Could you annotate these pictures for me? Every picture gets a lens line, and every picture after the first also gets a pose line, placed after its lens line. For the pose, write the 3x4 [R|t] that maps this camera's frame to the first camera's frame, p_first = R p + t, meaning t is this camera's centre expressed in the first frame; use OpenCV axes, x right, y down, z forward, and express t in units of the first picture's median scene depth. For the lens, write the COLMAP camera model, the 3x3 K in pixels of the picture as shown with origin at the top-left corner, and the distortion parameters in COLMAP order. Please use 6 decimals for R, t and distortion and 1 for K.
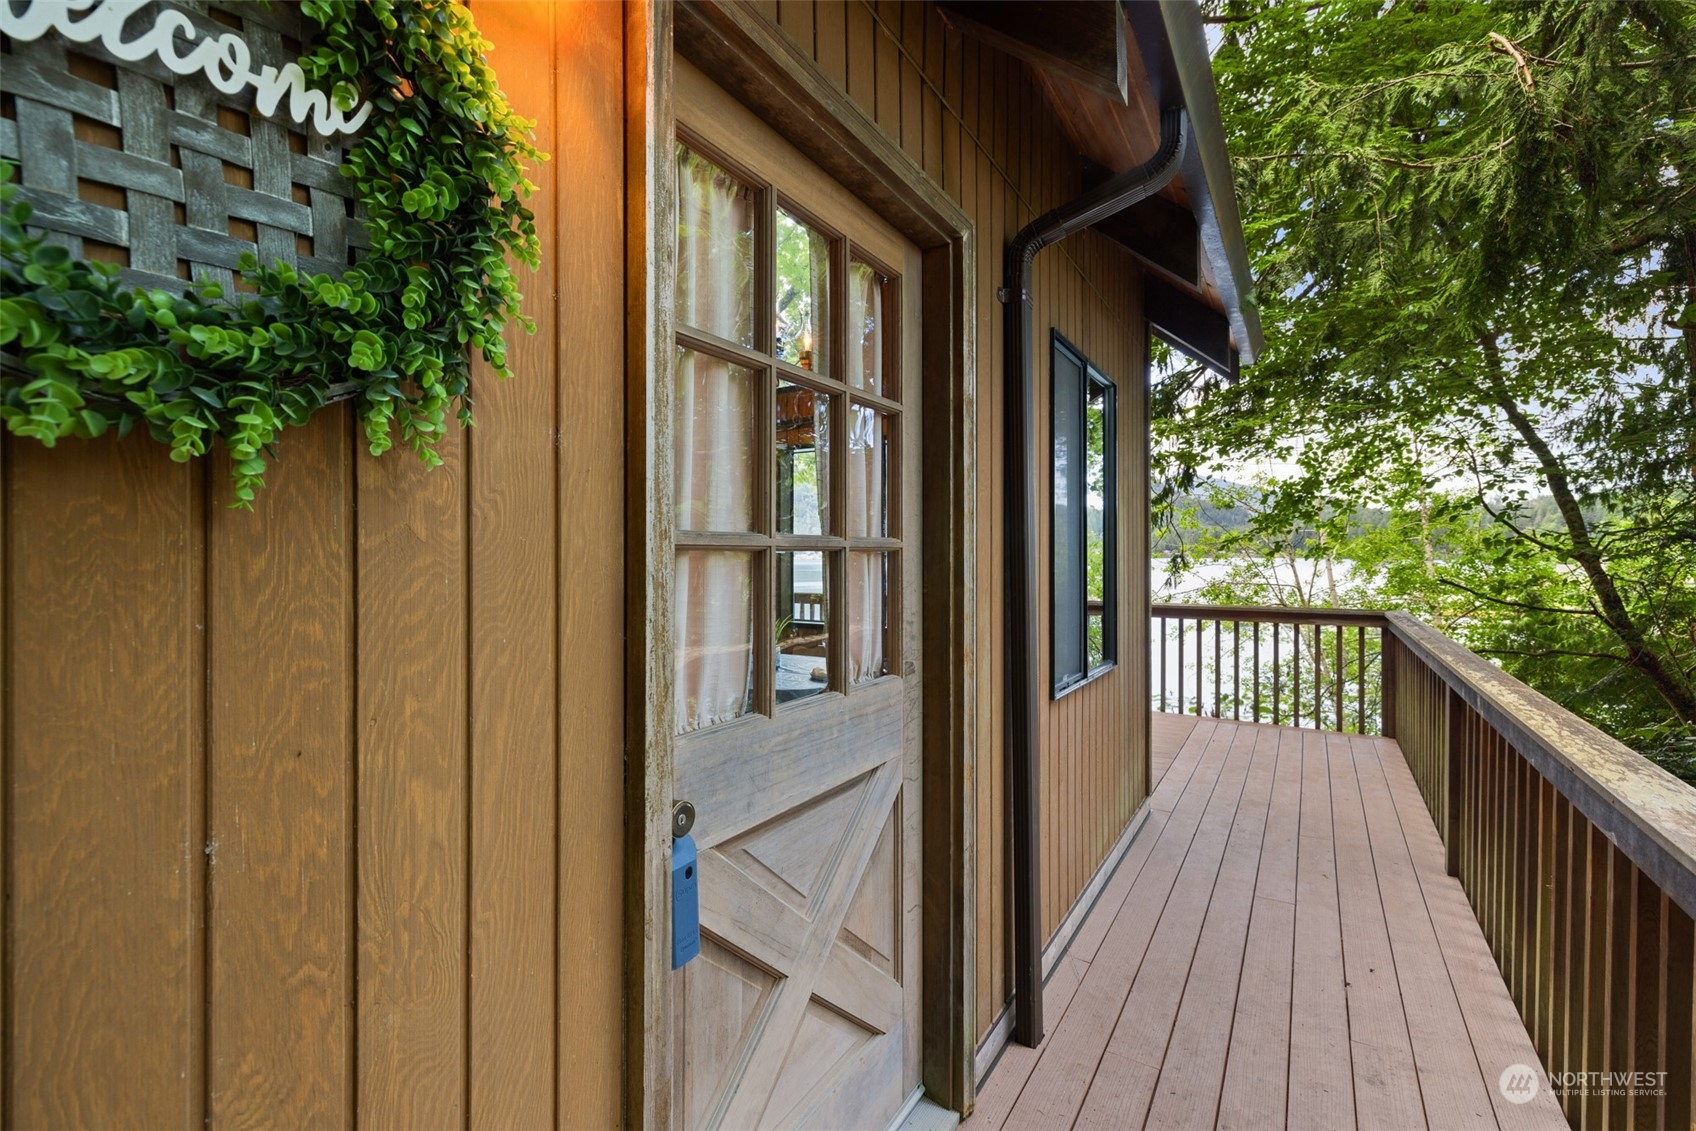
lens RADIAL K [[719.0, 0, 849.1], [0, 719.0, 552.4], [0, 0, 1]] dist [0.001668, 0.000089]
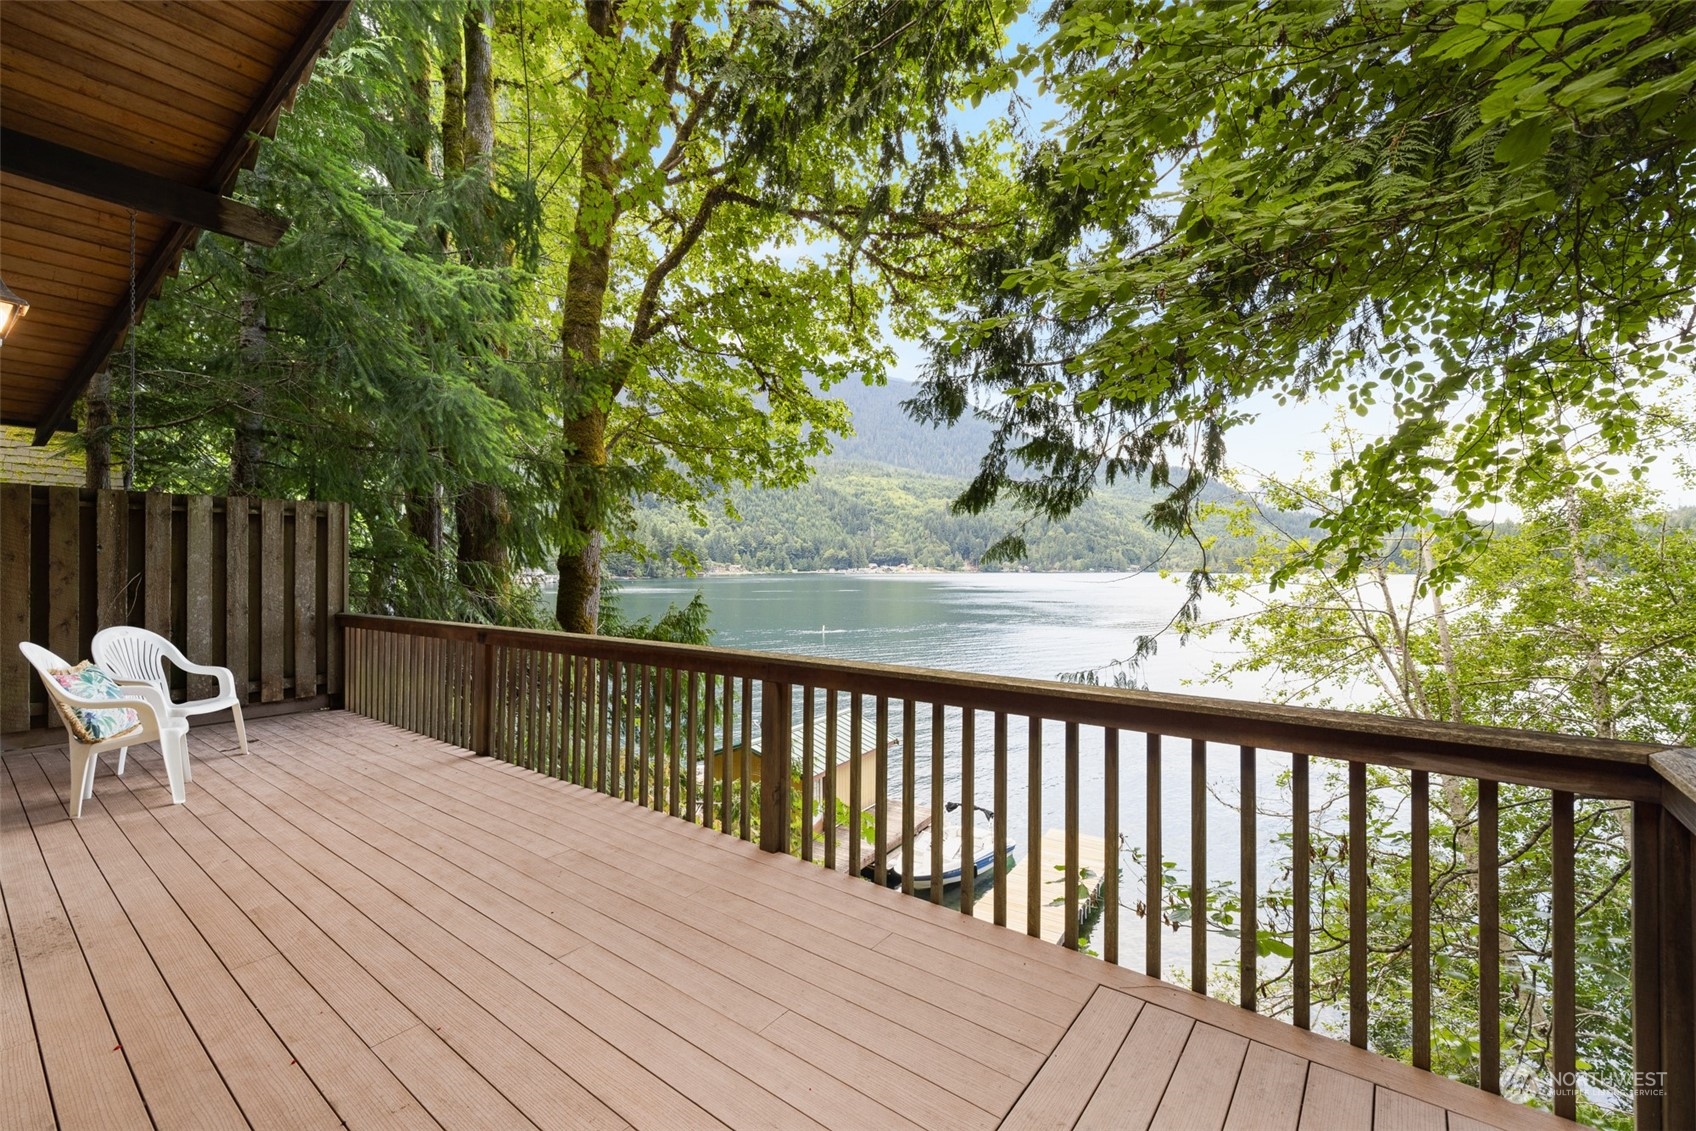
lens RADIAL K [[715.7, 0, 849.4], [0, 715.7, 557.1], [0, 0, 1]] dist [0.001248, -0.000096]
pose [[0.995567, 0.002255, -0.094028, 0.129706], [-0.003426, 0.999918, -0.012302, 0.000693], [0.093993, 0.012569, 0.995494, 0.199039]]
